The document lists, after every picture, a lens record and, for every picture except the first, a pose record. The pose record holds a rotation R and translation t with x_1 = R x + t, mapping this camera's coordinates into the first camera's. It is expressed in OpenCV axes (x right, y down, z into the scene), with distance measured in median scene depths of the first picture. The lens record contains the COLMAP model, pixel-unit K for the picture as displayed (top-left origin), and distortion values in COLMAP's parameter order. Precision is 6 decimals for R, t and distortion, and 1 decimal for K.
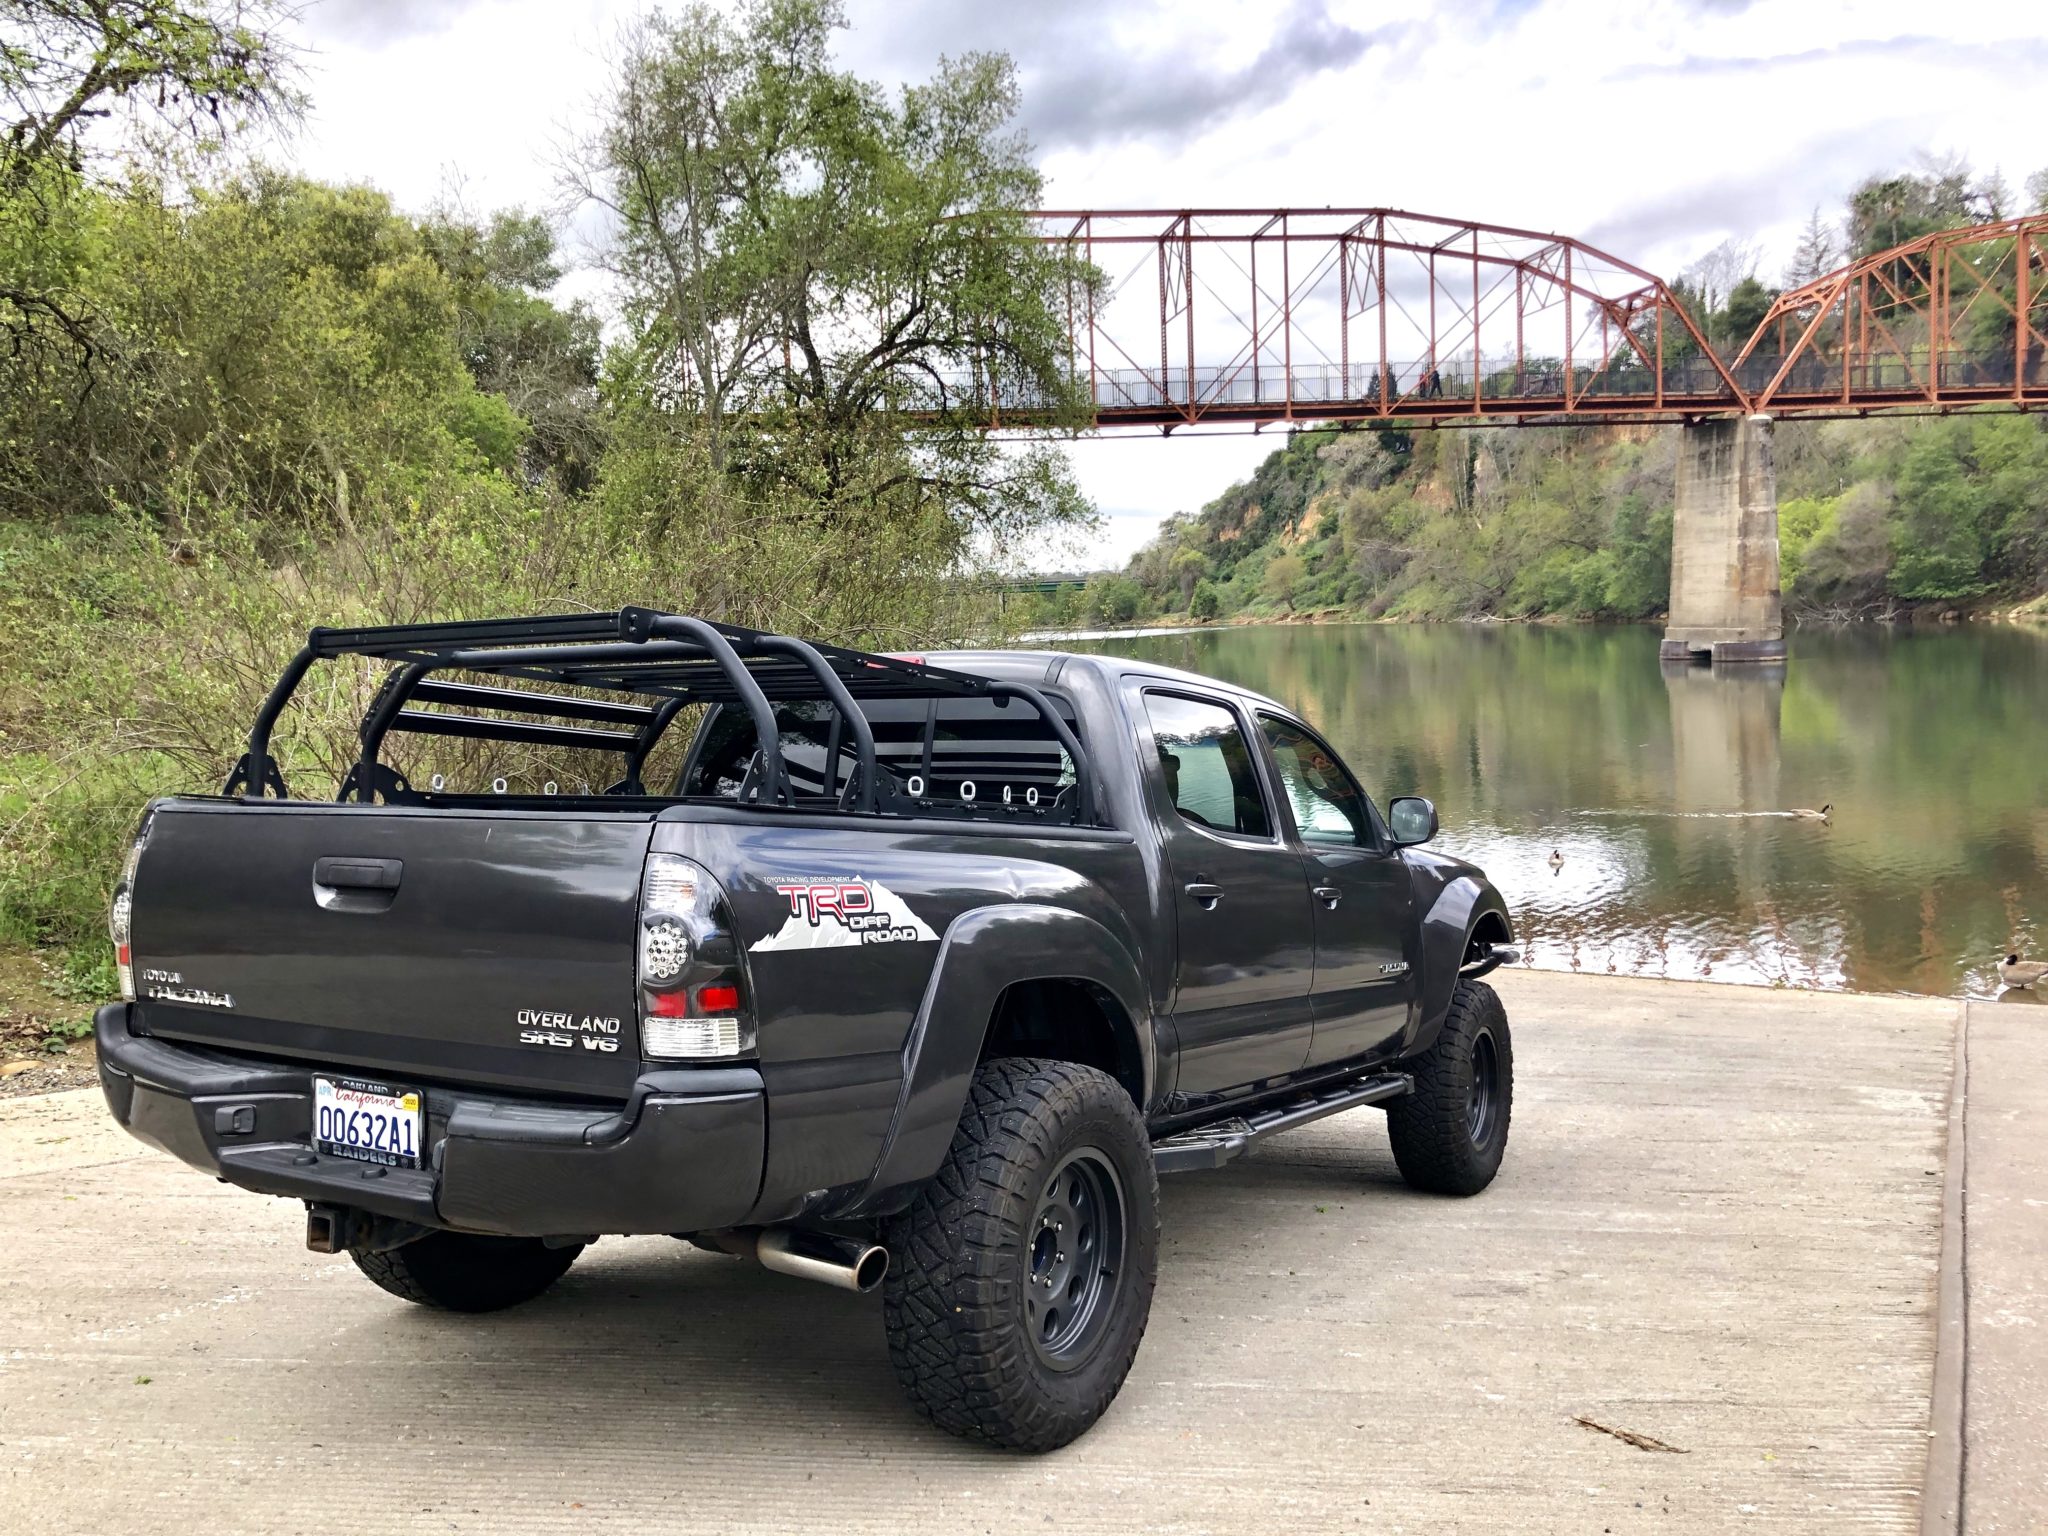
lens RADIAL K [[1871.8, 0, 1024.0], [0, 1871.8, 768.0], [0, 0, 1]] dist [0.060659, -0.075854]
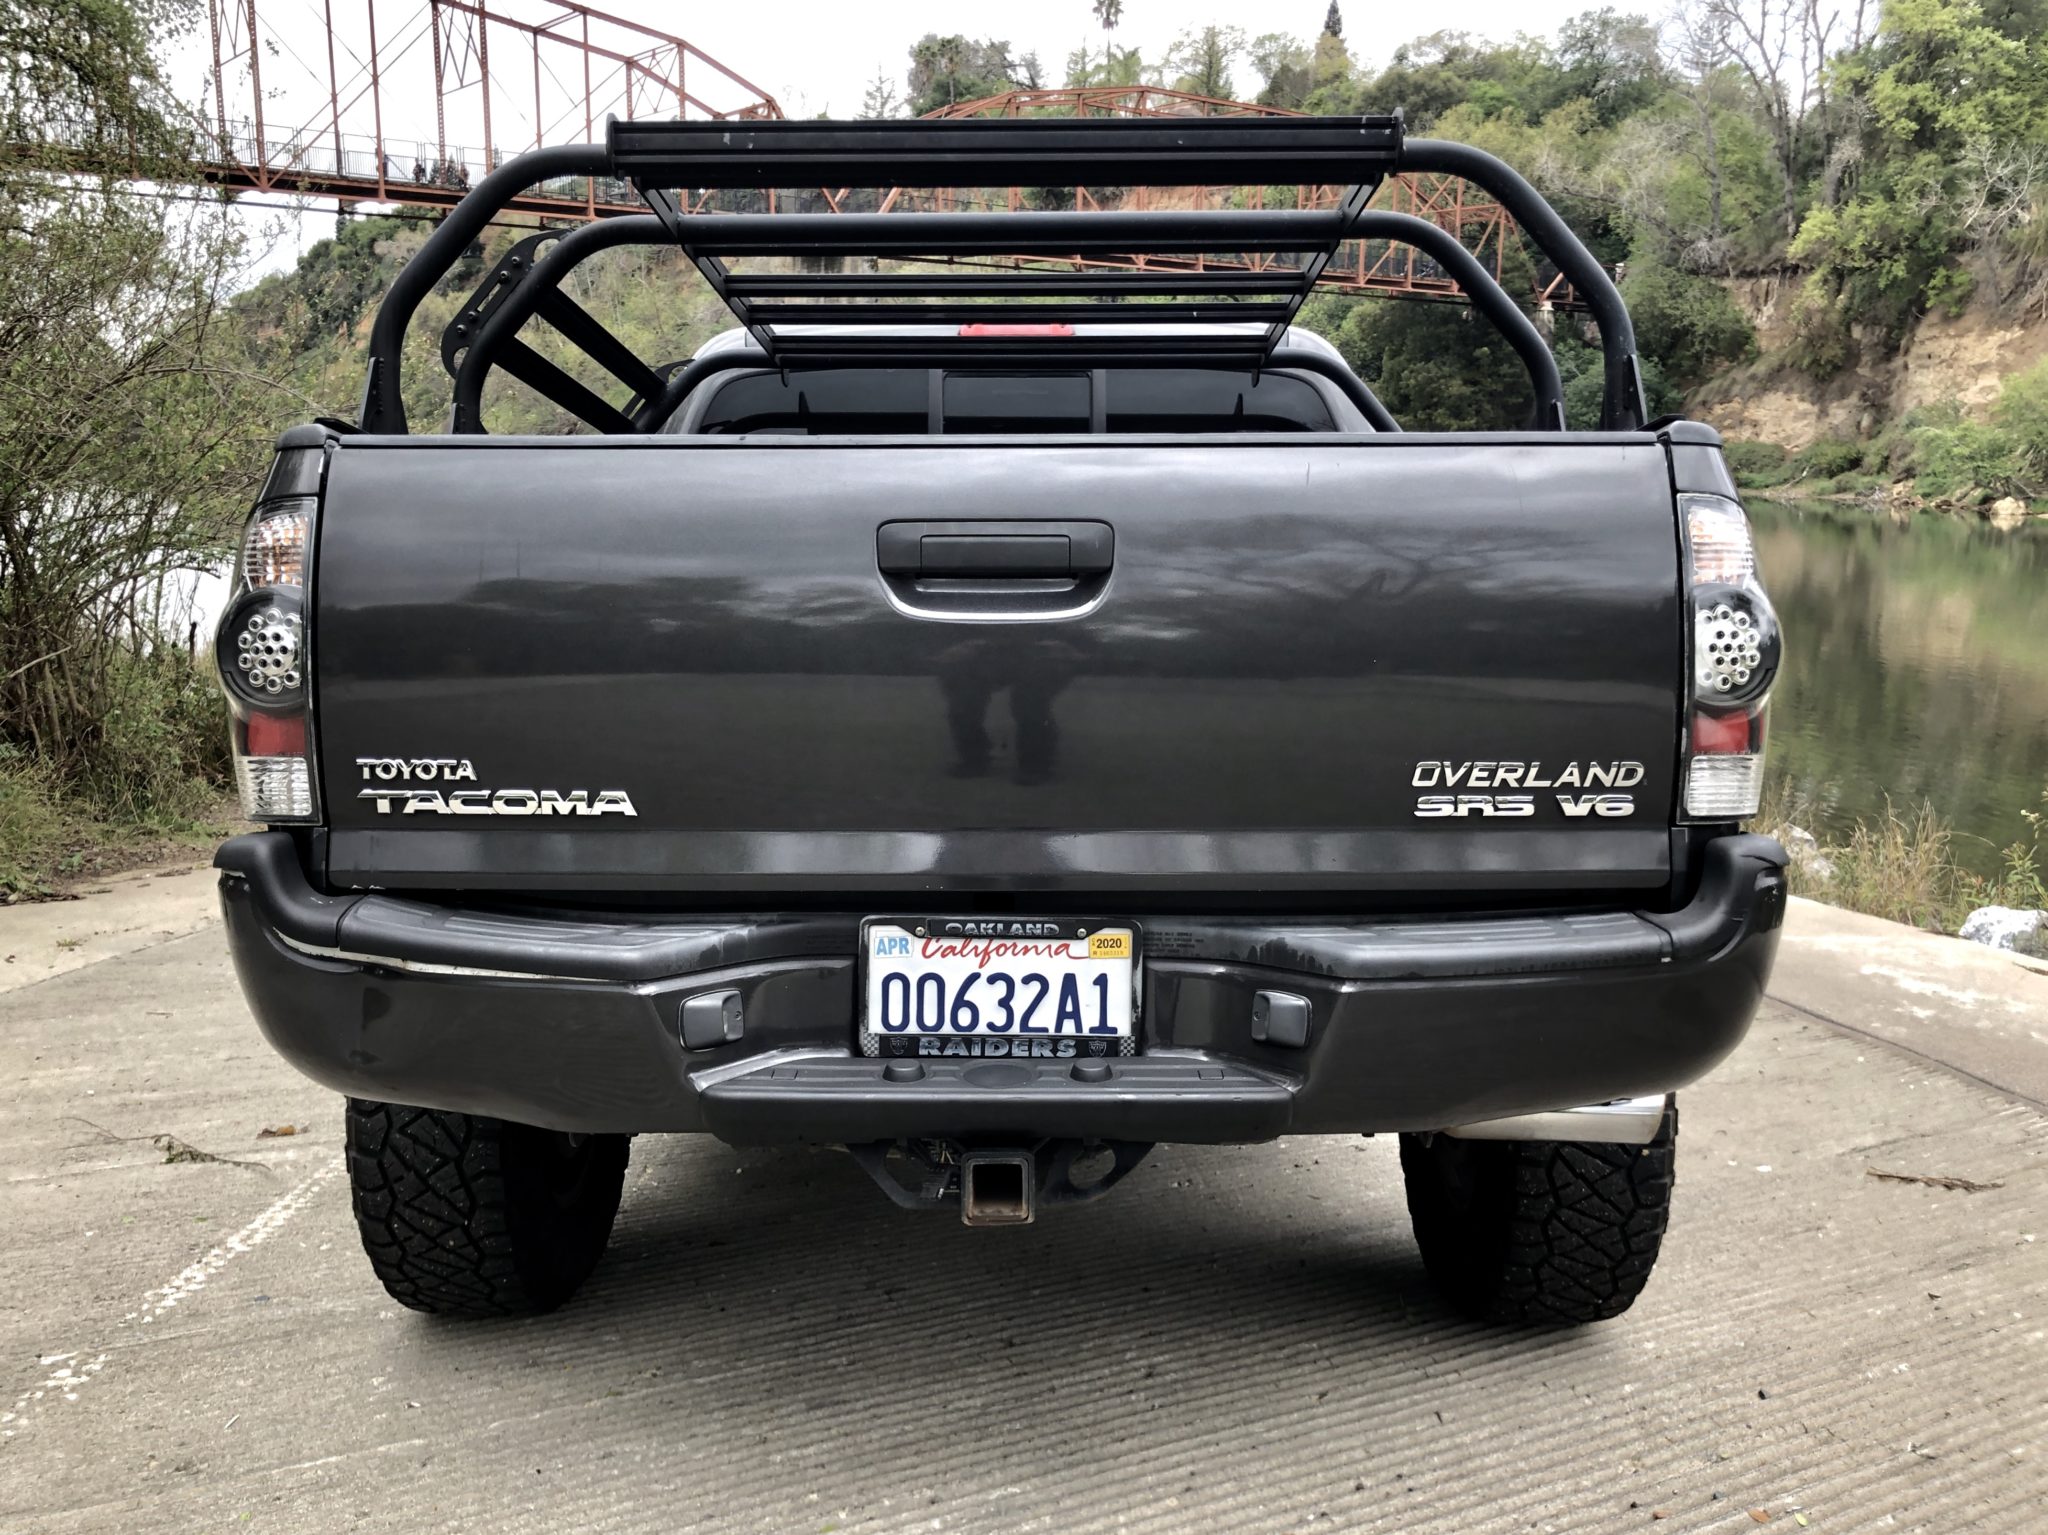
lens RADIAL K [[1871.8, 0, 1024.0], [0, 1871.8, 767.5], [0, 0, 1]] dist [0.060659, -0.075854]
pose [[0.843916, -0.048999, 0.534232, -0.113149], [0.006859, 0.996724, 0.080584, 0.013161], [-0.536431, -0.064342, 0.841488, 0.091915]]
